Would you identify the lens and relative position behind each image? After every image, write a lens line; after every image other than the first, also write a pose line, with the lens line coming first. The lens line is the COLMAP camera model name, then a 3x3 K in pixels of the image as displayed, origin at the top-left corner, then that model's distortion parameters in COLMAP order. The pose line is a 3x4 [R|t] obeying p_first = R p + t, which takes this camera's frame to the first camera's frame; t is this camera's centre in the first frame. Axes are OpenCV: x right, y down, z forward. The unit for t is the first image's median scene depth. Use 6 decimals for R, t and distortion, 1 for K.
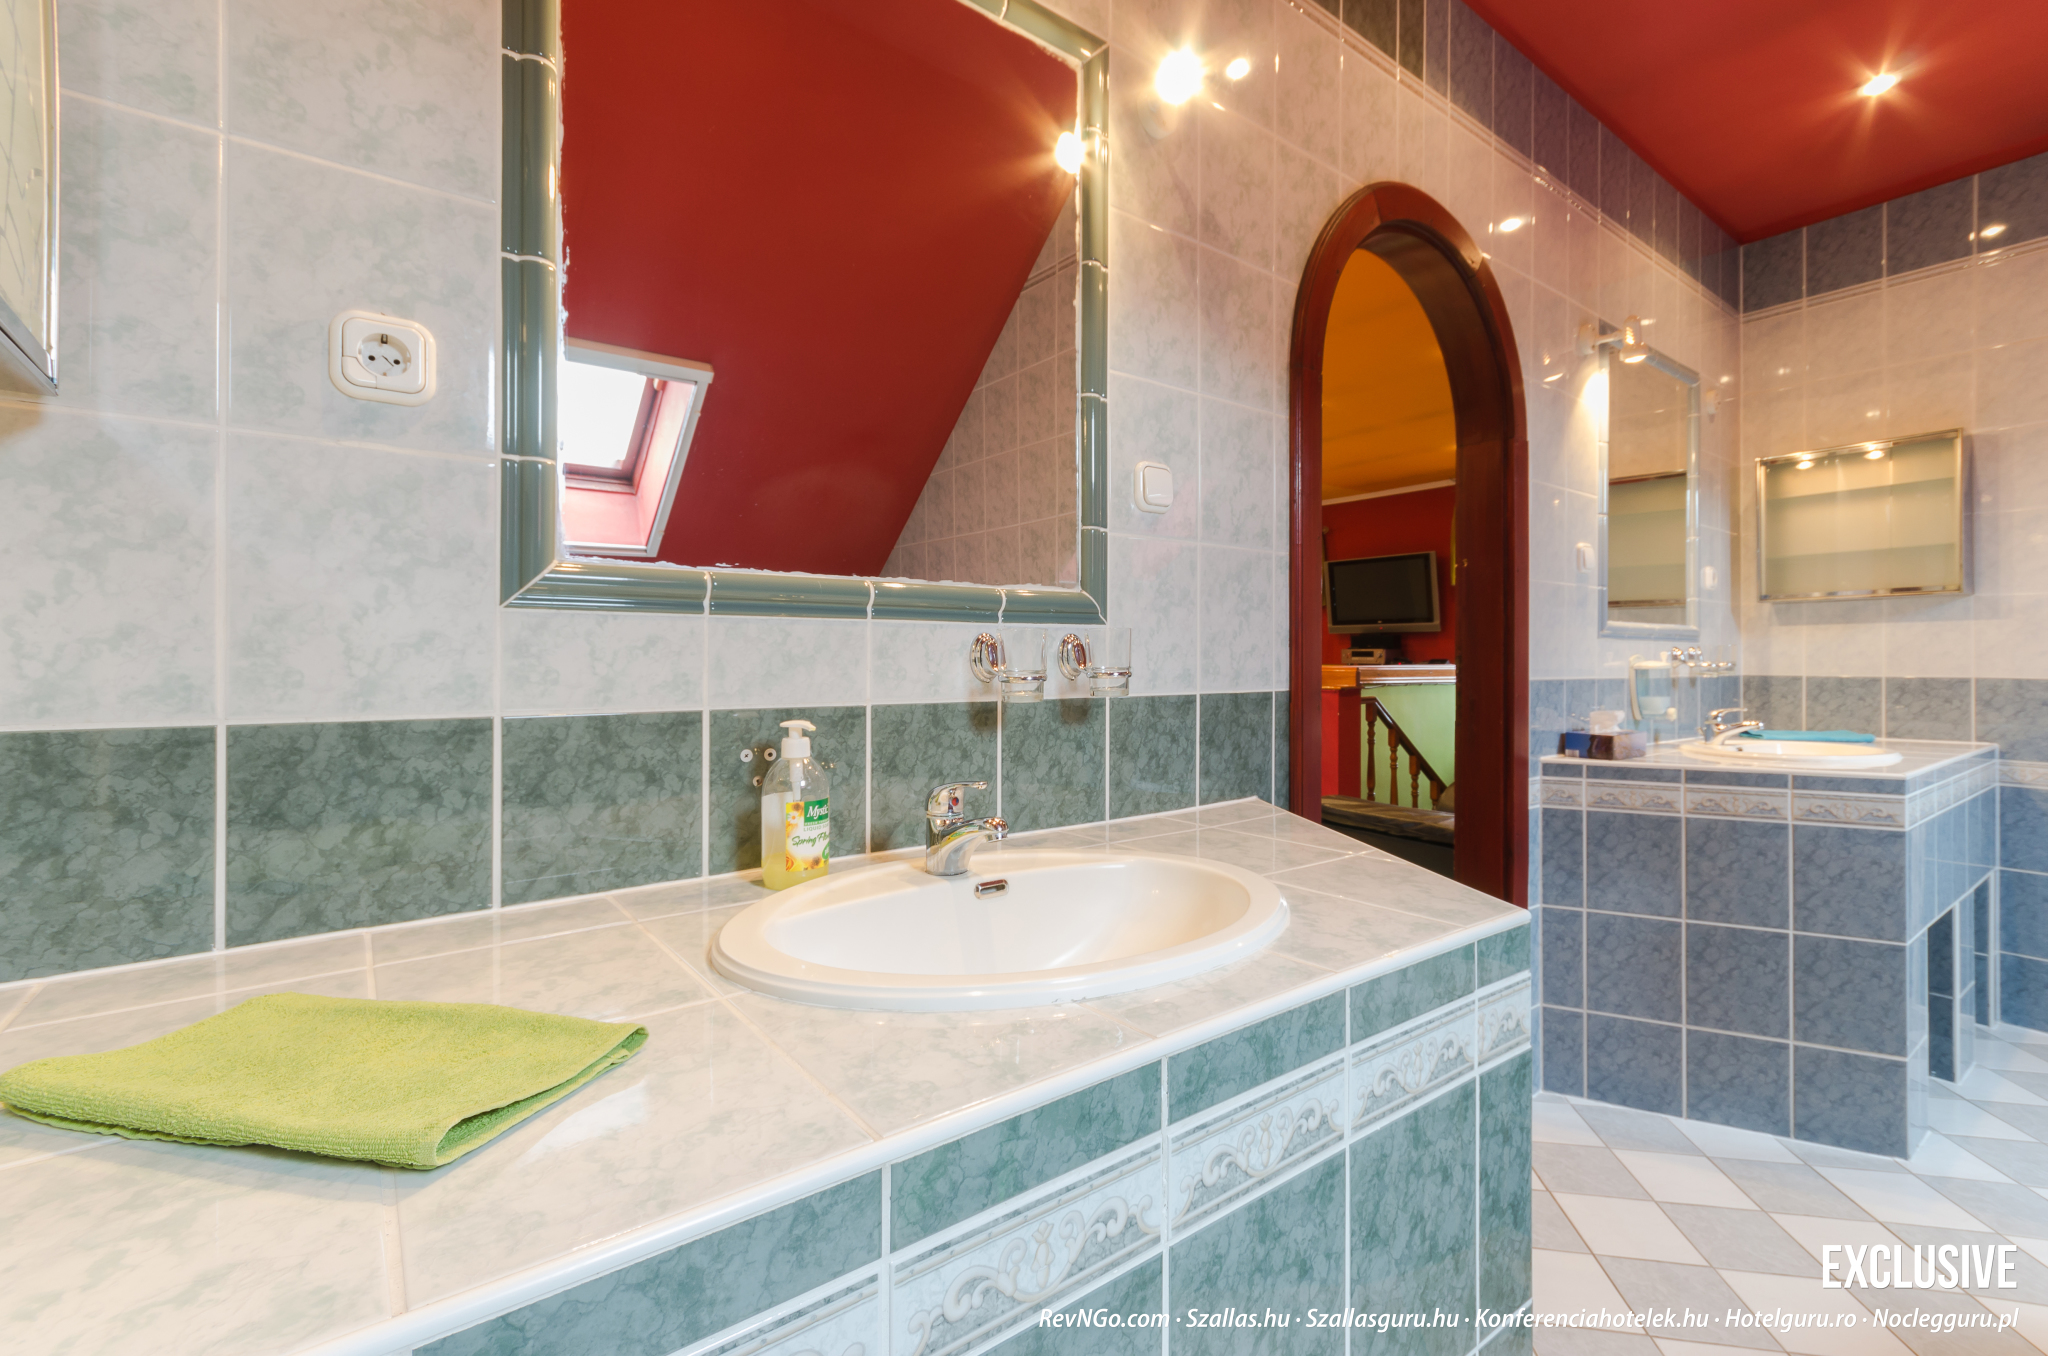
lens RADIAL K [[927.3, 0, 1036.5], [0, 927.3, 659.8], [0, 0, 1]] dist [0.012997, -0.000426]
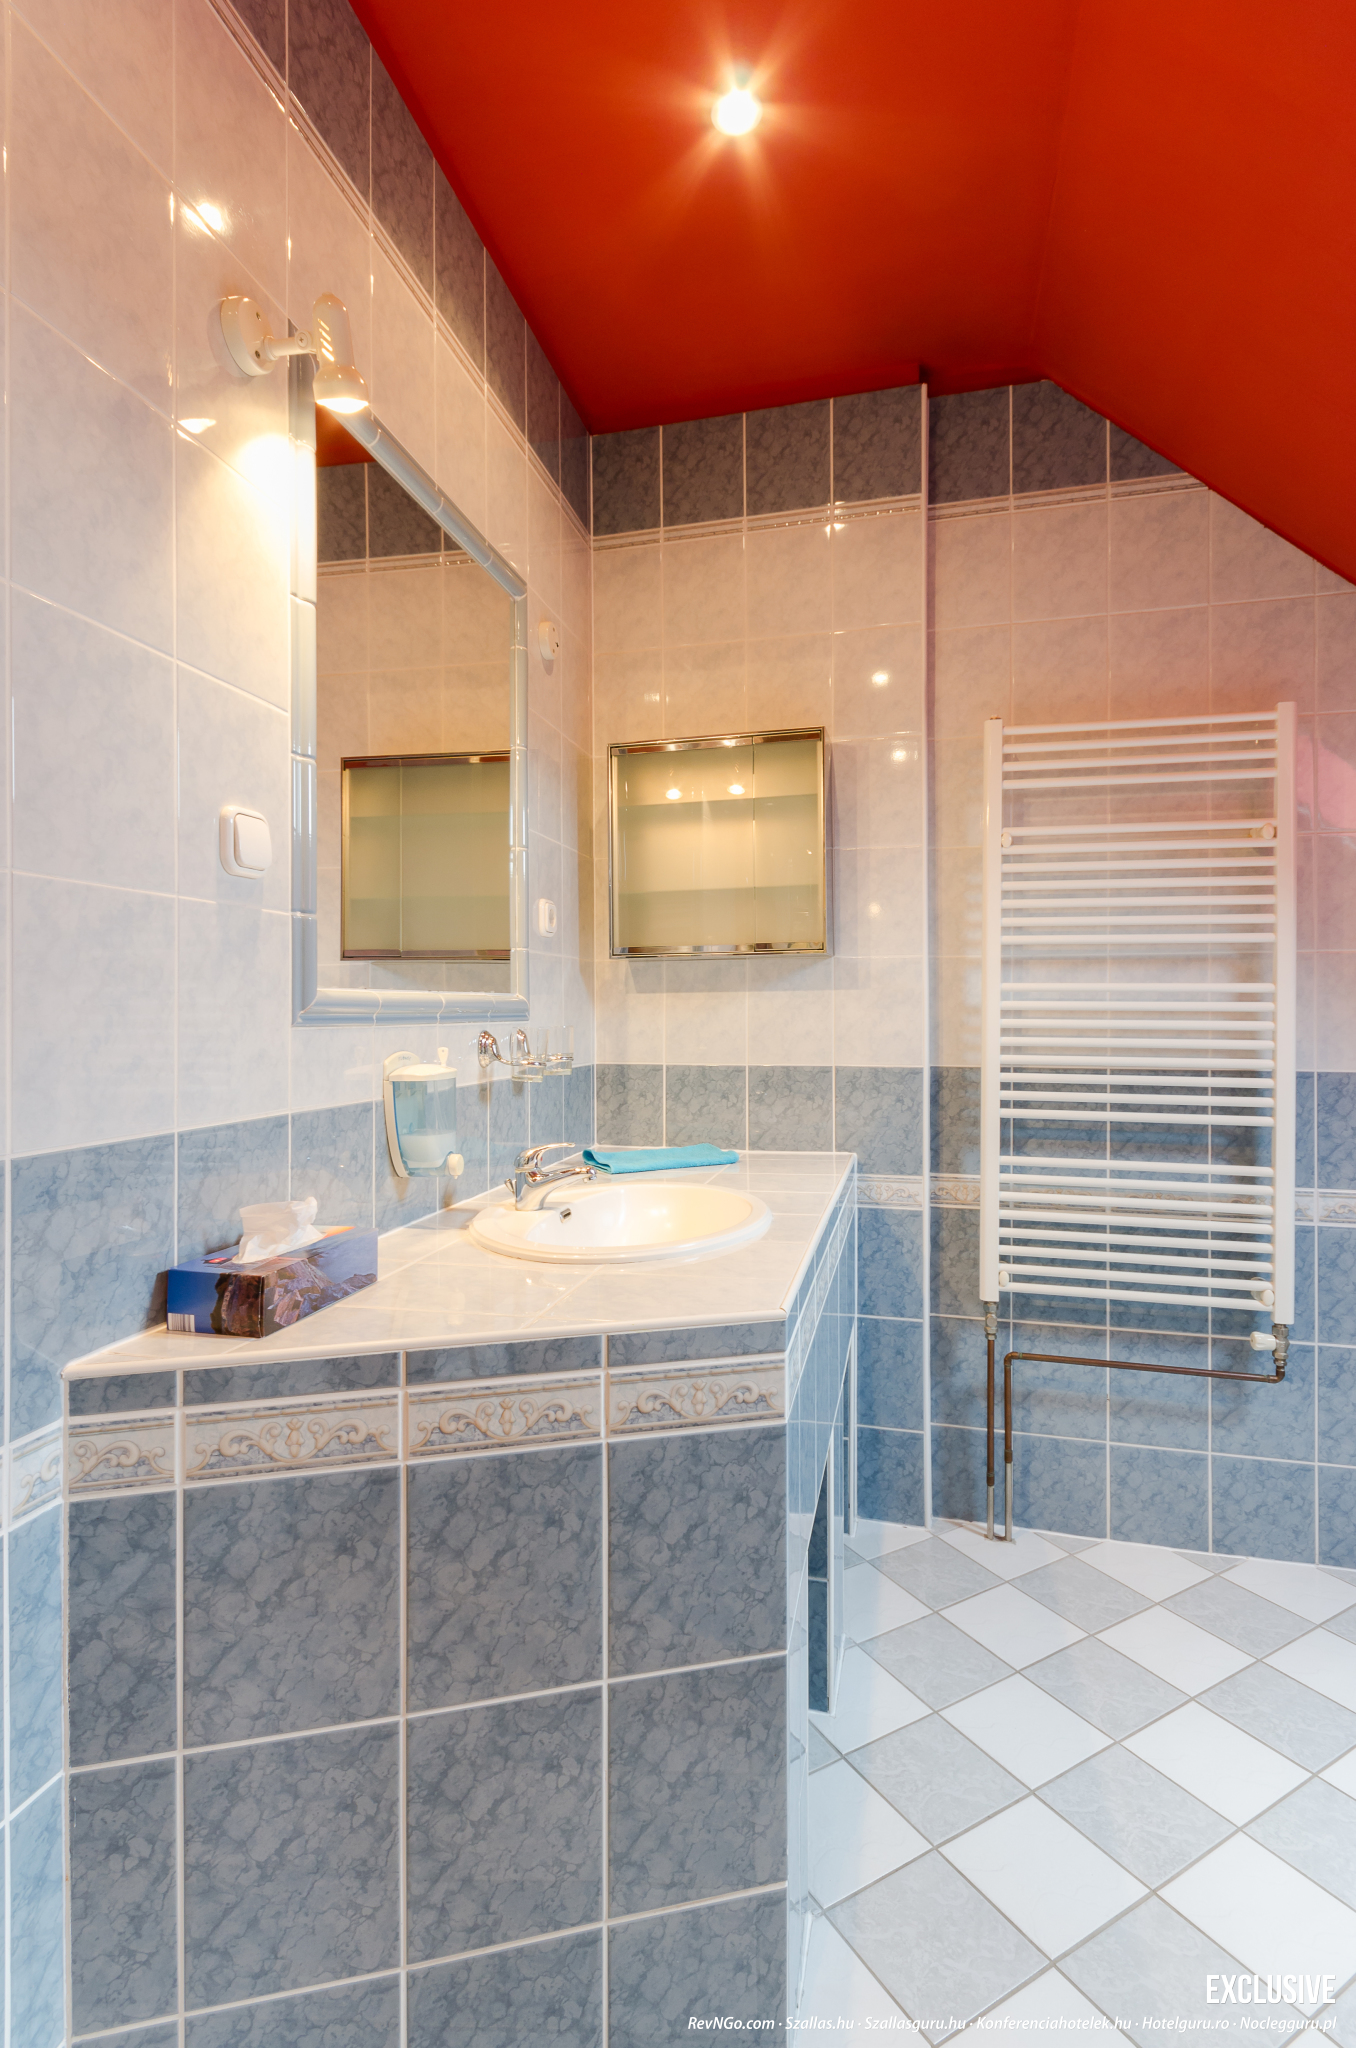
lens RADIAL K [[995.9, 0, 678.0], [0, 995.9, 1024.0], [0, 0, 1]] dist [-0.001715, -0.000119]
pose [[0.783396, -0.012462, 0.621397, 0.405610], [0.003684, 0.999875, 0.015408, -0.027872], [-0.621512, -0.009781, 0.783344, 0.454180]]
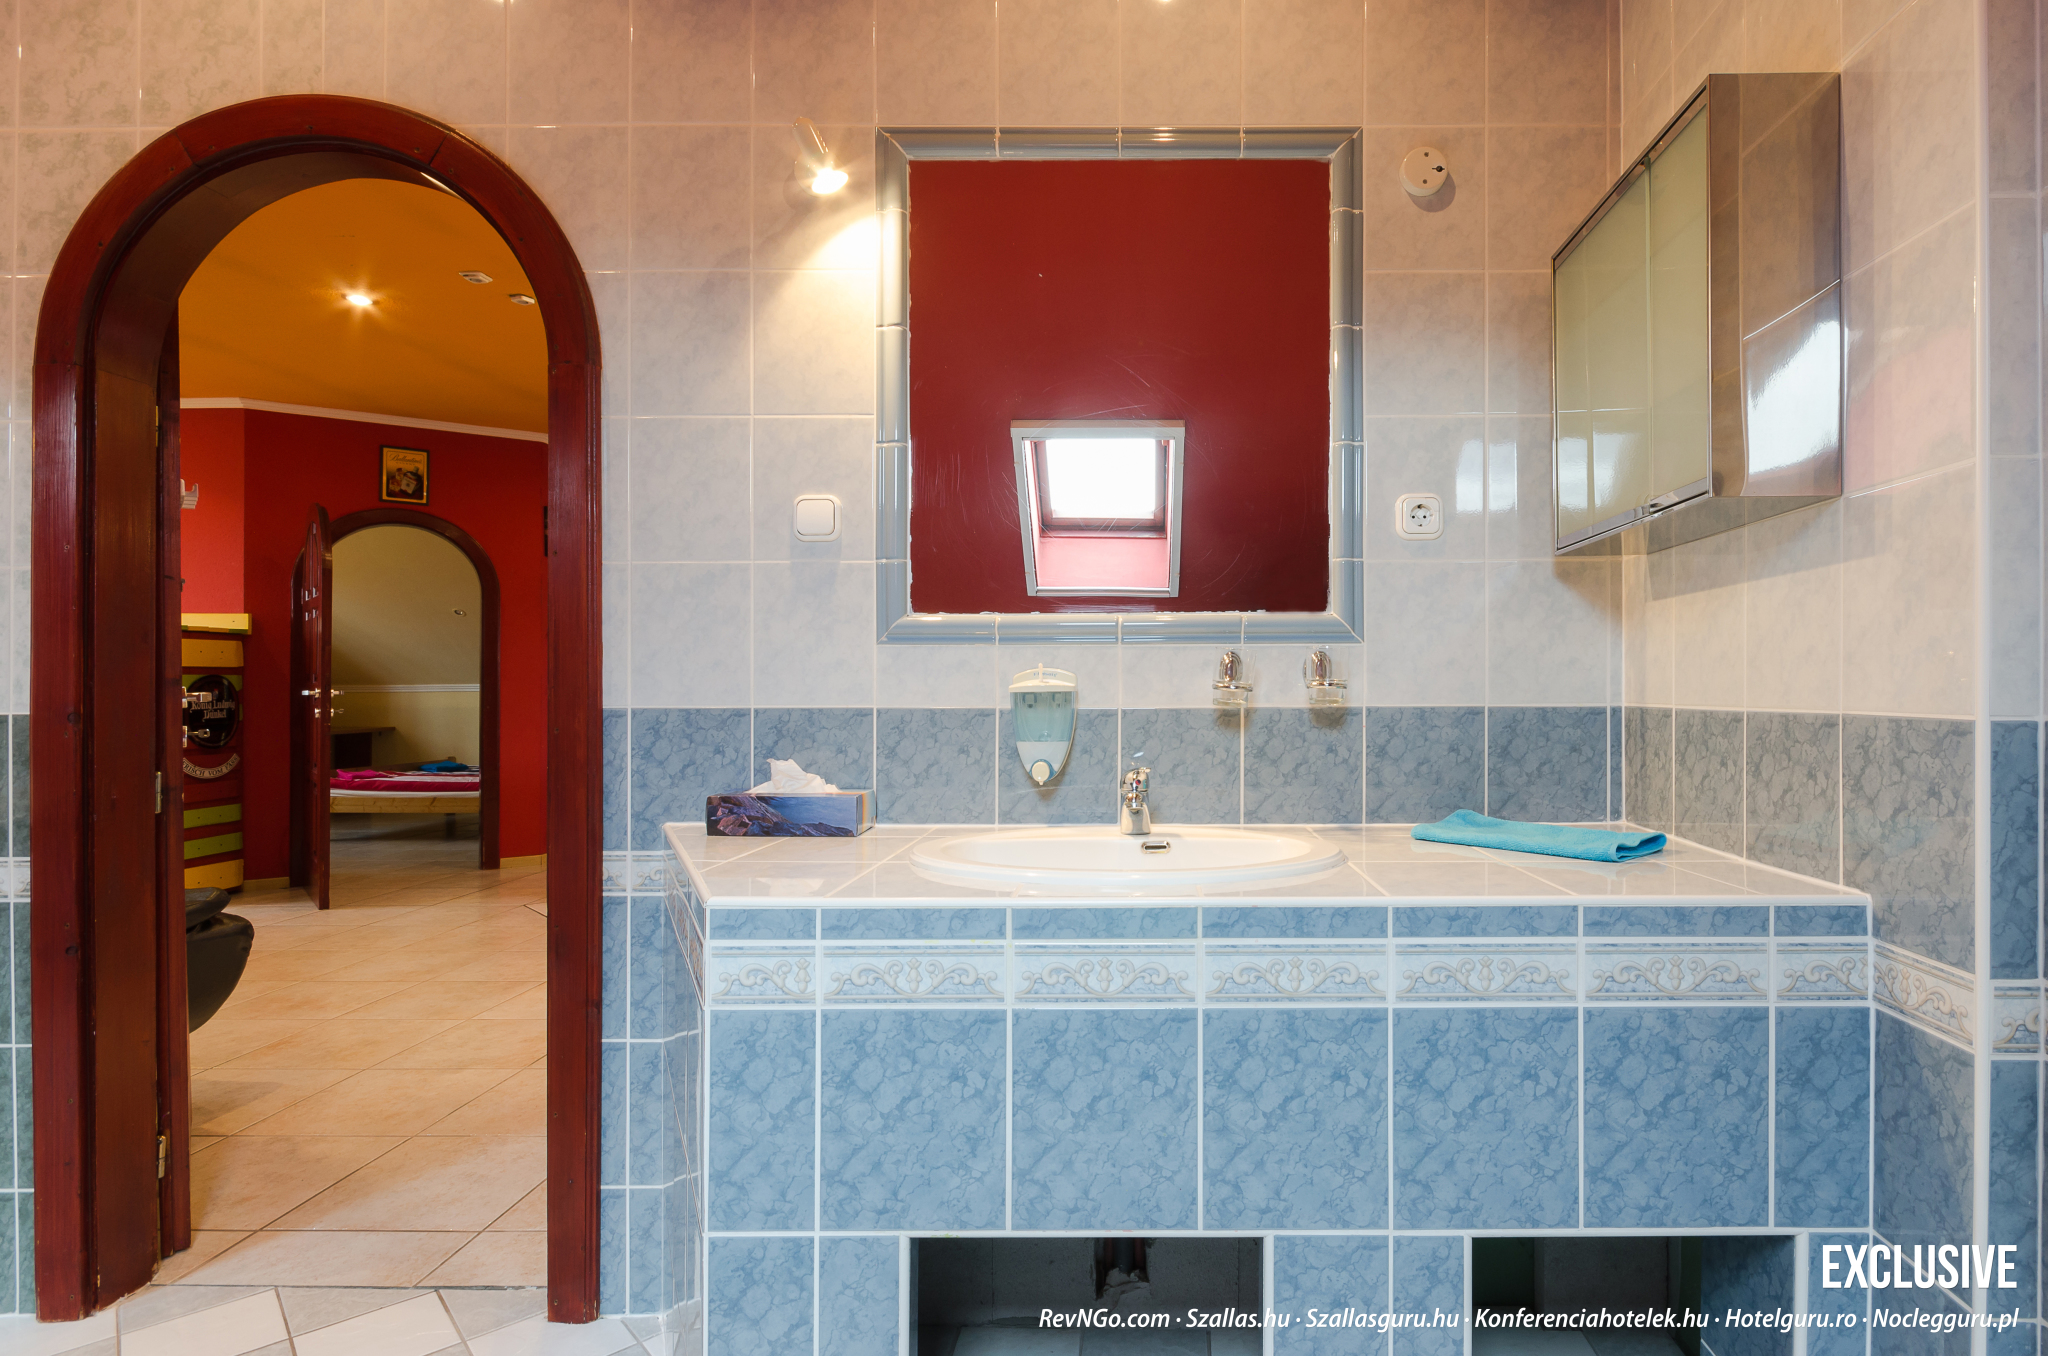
lens RADIAL K [[815.8, 0, 868.7], [0, 815.8, 676.1], [0, 0, 1]] dist [-0.000292, -0.000087]
pose [[0.811765, -0.002384, -0.583979, 0.883250], [0.009164, 0.999921, 0.008657, -0.002616], [0.583912, -0.012379, 0.811722, 0.507182]]
